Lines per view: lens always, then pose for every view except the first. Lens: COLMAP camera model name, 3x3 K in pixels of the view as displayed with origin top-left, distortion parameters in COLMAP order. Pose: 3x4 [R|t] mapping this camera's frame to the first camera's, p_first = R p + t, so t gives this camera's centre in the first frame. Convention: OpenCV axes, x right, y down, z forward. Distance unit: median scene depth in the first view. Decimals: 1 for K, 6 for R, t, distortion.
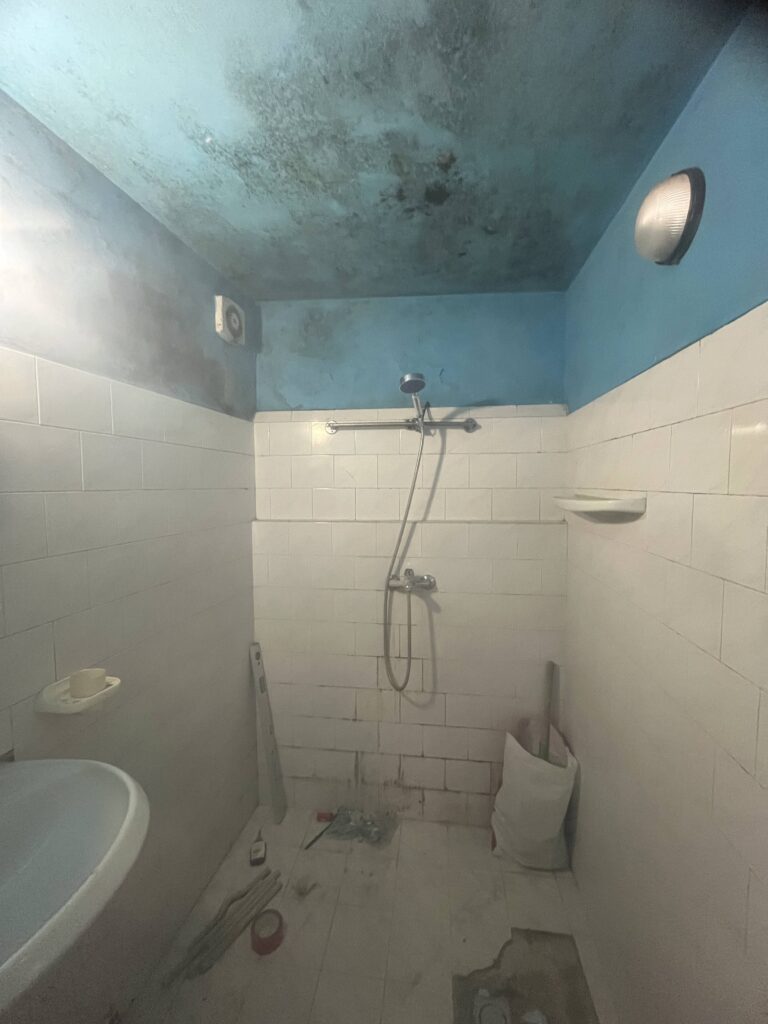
lens RADIAL K [[410.9, 0, 385.9], [0, 410.9, 511.6], [0, 0, 1]] dist [-0.003541, -0.000940]
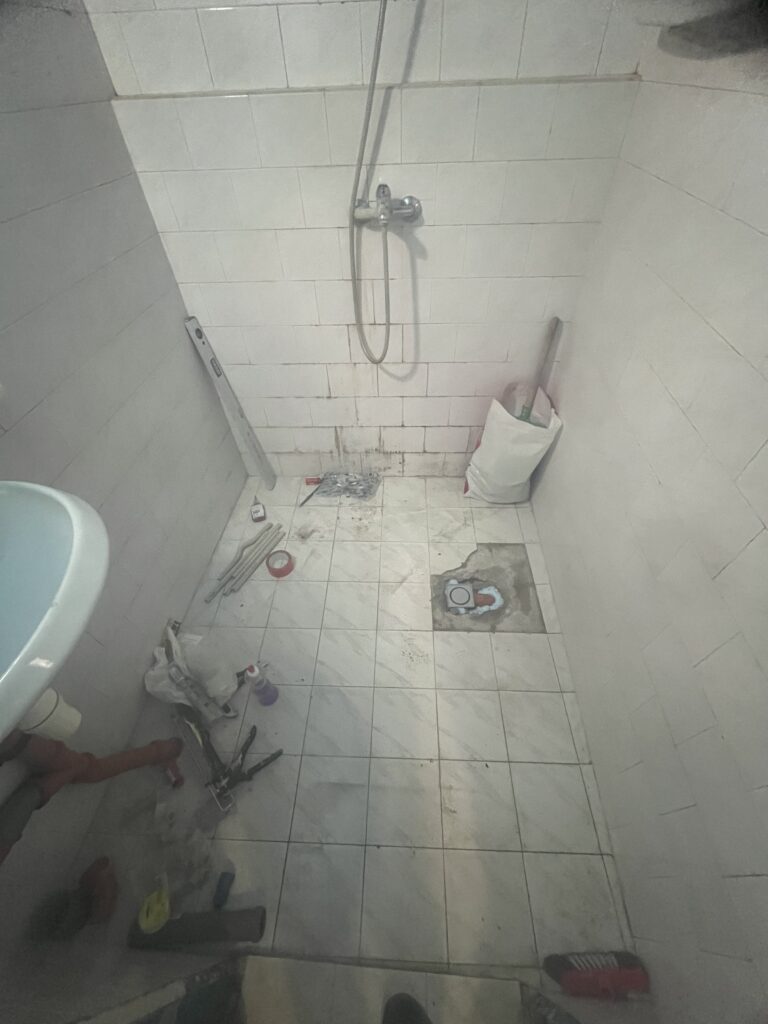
lens RADIAL K [[410.9, 0, 385.9], [0, 410.9, 511.6], [0, 0, 1]] dist [-0.003541, -0.000940]
pose [[0.995337, -0.085290, 0.045055, -0.013668], [0.030140, 0.718700, 0.694667, 0.057093], [-0.091629, -0.690070, 0.717919, 0.155619]]
